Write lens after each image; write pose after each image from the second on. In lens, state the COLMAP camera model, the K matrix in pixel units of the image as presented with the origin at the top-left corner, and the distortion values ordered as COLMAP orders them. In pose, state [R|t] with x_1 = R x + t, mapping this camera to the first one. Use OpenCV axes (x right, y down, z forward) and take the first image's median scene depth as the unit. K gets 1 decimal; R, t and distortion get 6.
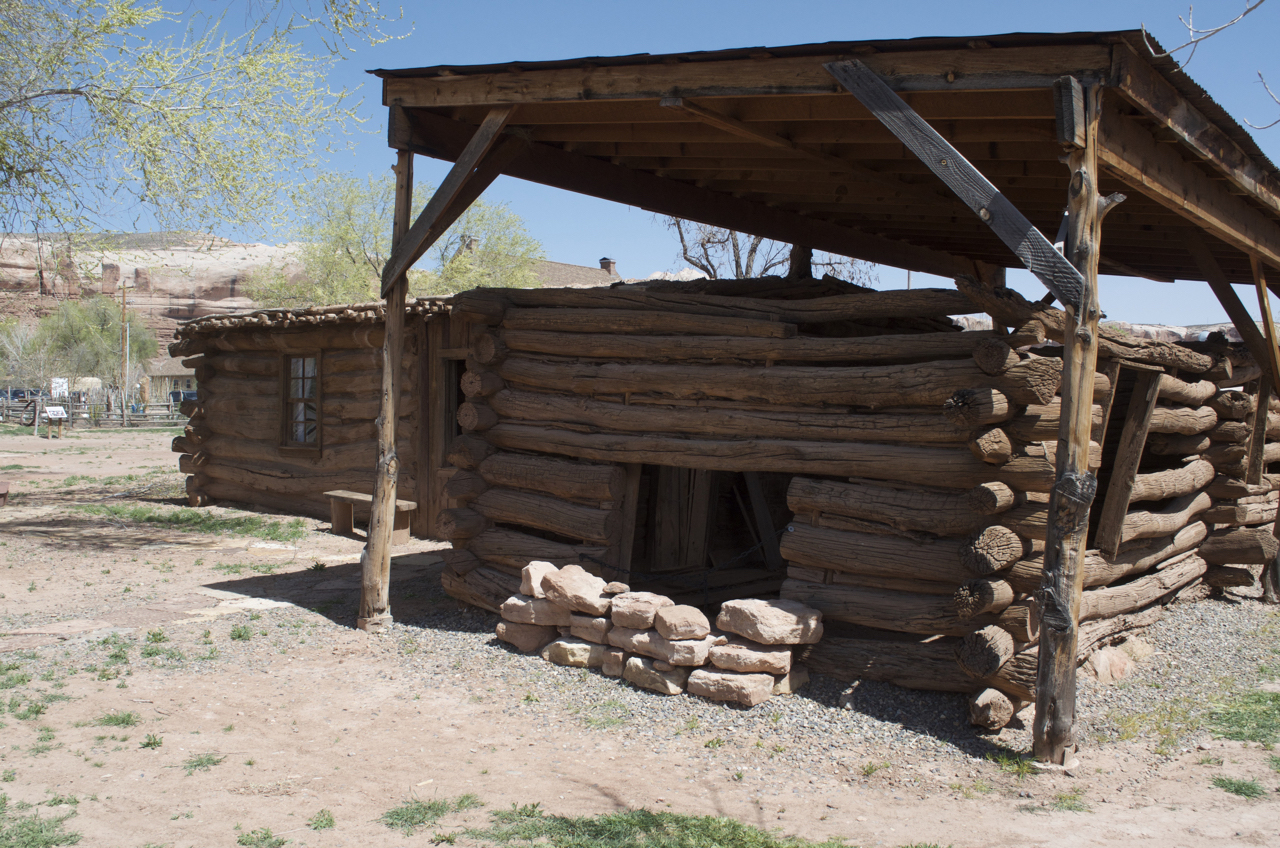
lens RADIAL K [[1231.4, 0, 638.6], [0, 1231.4, 427.3], [0, 0, 1]] dist [-0.011736, 0.000000]
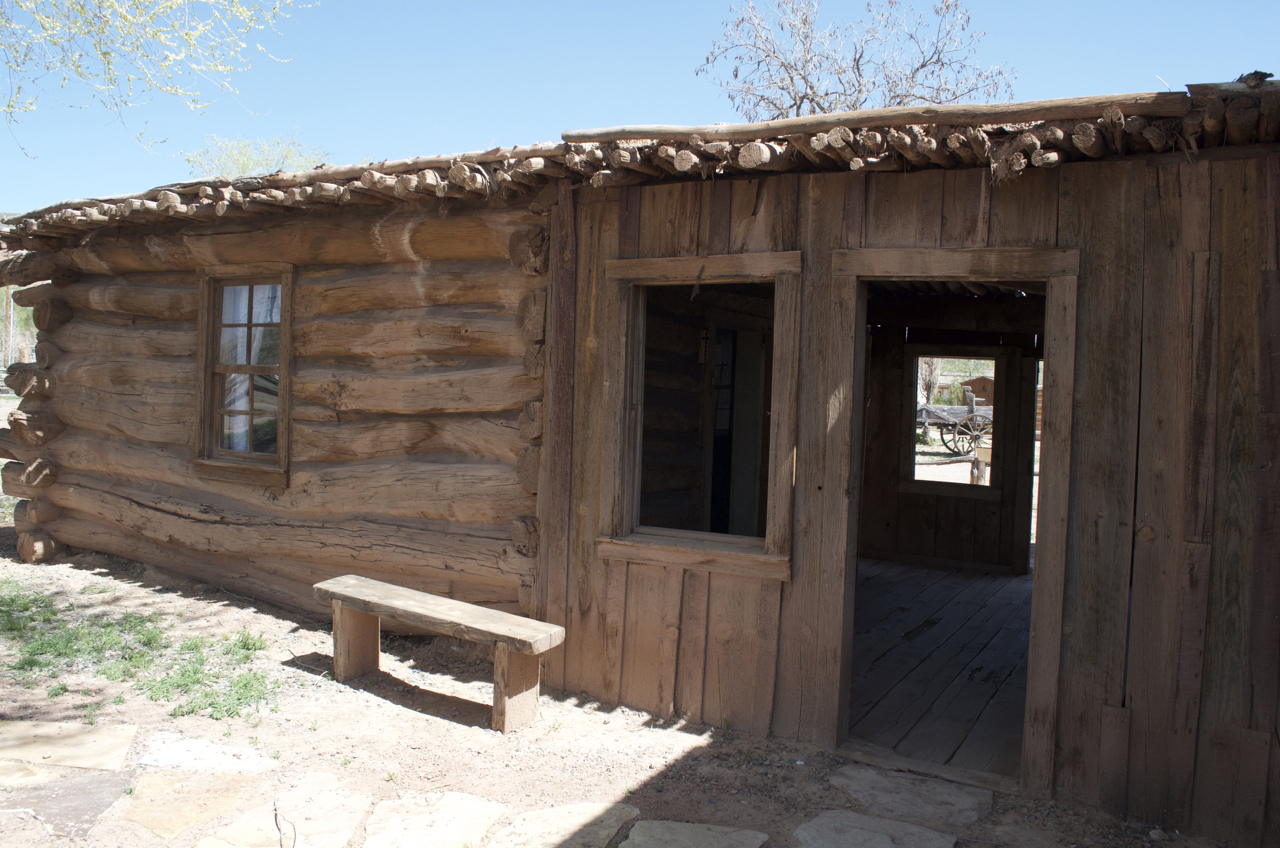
lens RADIAL K [[997.9, 0, 642.1], [0, 997.9, 417.2], [0, 0, 1]] dist [-0.066802, 0.000836]
pose [[0.984816, 0.020364, 0.172405, -0.184707], [-0.023778, 0.999559, 0.017764, -0.013545], [-0.171967, -0.021594, 0.984866, 0.579258]]
